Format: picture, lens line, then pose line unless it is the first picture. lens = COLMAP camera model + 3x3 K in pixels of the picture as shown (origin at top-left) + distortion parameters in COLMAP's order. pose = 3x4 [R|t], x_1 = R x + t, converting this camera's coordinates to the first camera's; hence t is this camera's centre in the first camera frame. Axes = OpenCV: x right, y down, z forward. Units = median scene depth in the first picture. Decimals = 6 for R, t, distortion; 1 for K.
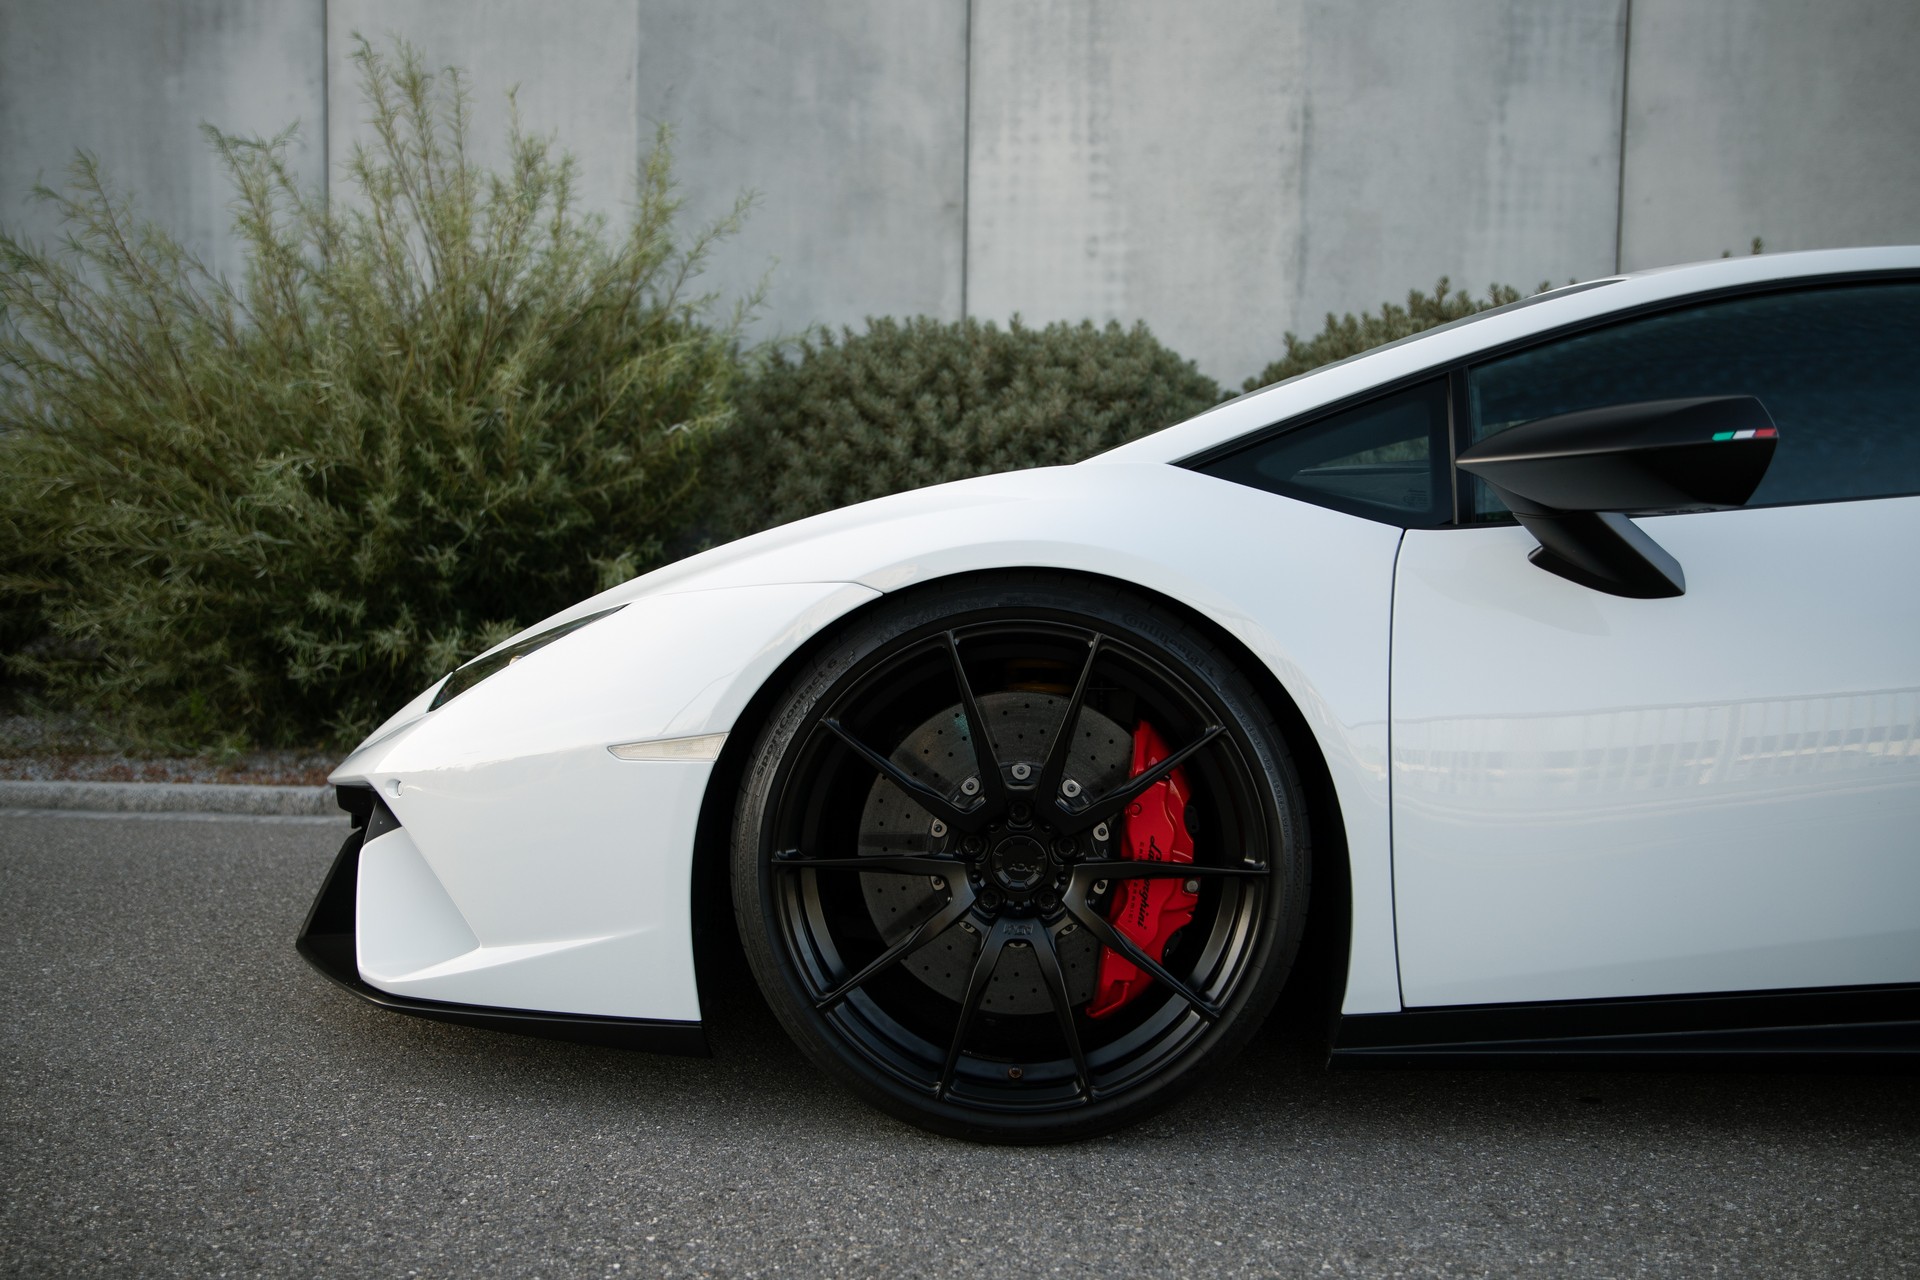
lens RADIAL K [[1648.3, 0, 959.3], [0, 1648.3, 649.6], [0, 0, 1]] dist [-0.062727, 0.109332]
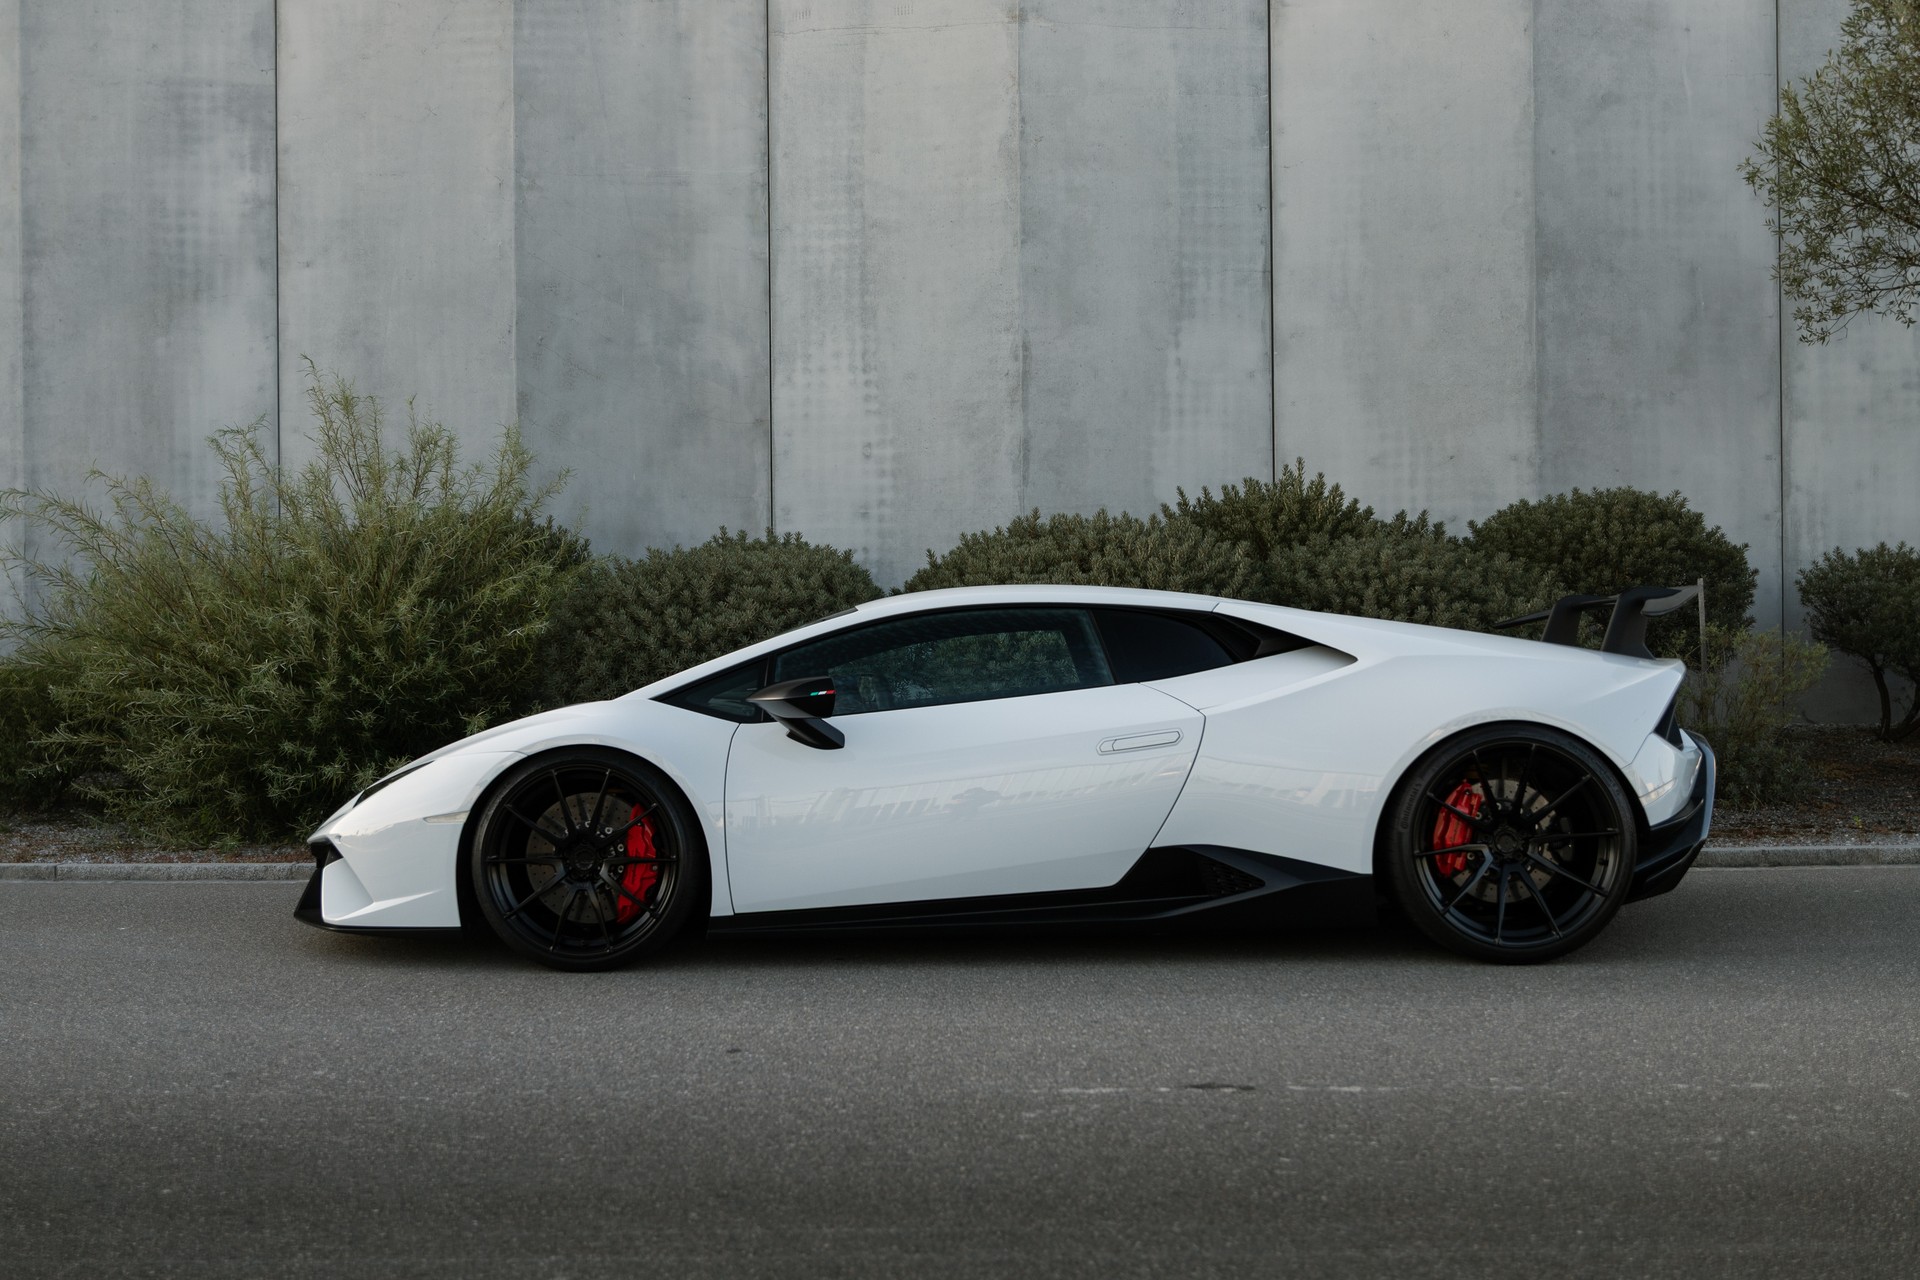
lens RADIAL K [[1750.6, 0, 928.4], [0, 1750.6, 633.1], [0, 0, 1]] dist [-0.015028, 0.004244]
pose [[0.999685, -0.025082, -0.000179, 0.182659], [0.025011, 0.997345, -0.068386, -0.006957], [0.001894, 0.068360, 0.997659, -0.544773]]
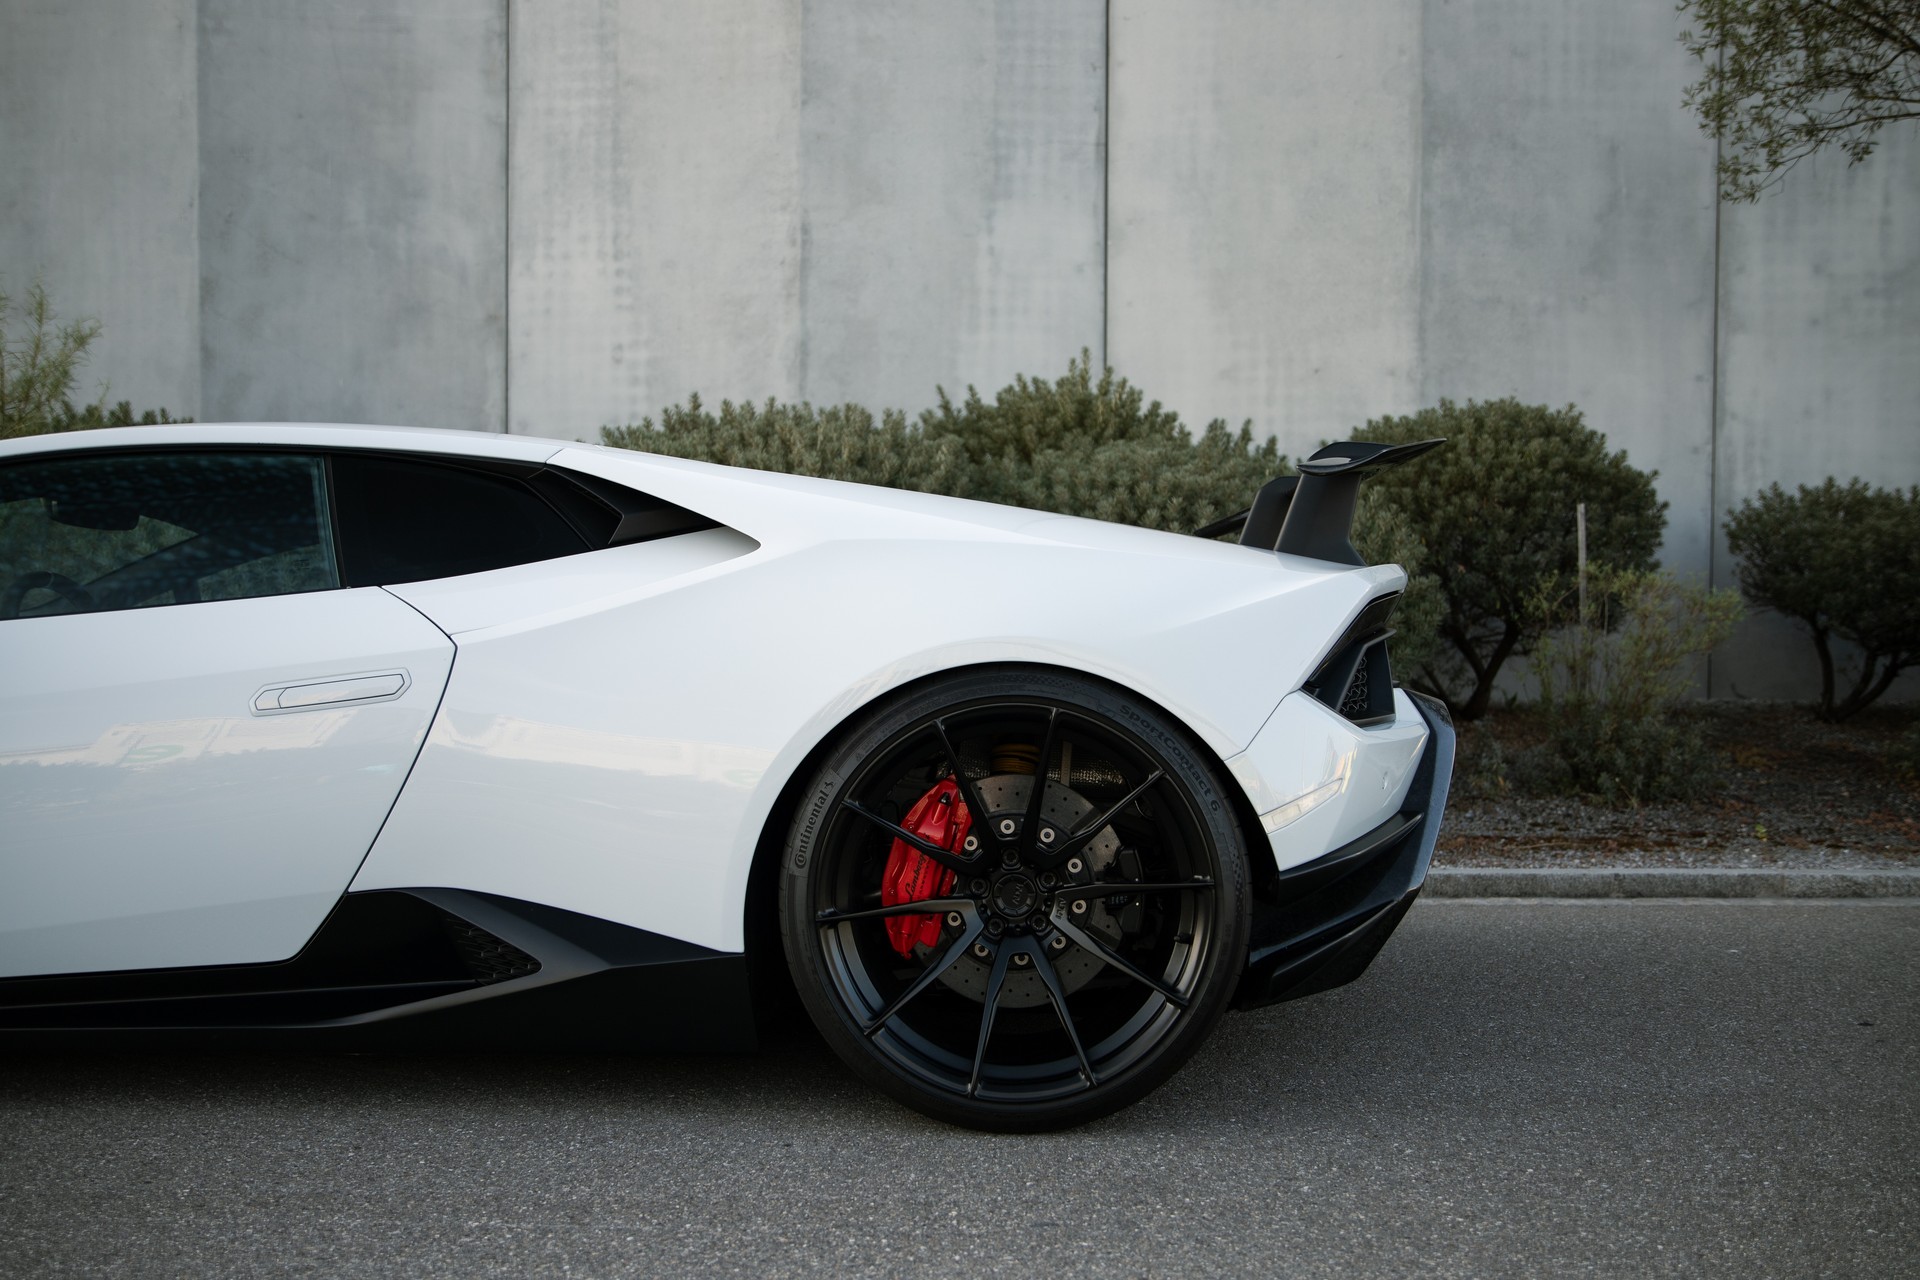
lens RADIAL K [[1654.8, 0, 956.6], [0, 1654.8, 649.8], [0, 0, 1]] dist [-0.064176, 0.112947]
pose [[0.999947, -0.009119, -0.004832, 0.447529], [0.008904, 0.999039, -0.042915, -0.001275], [0.005219, 0.042869, 0.999067, -0.115736]]
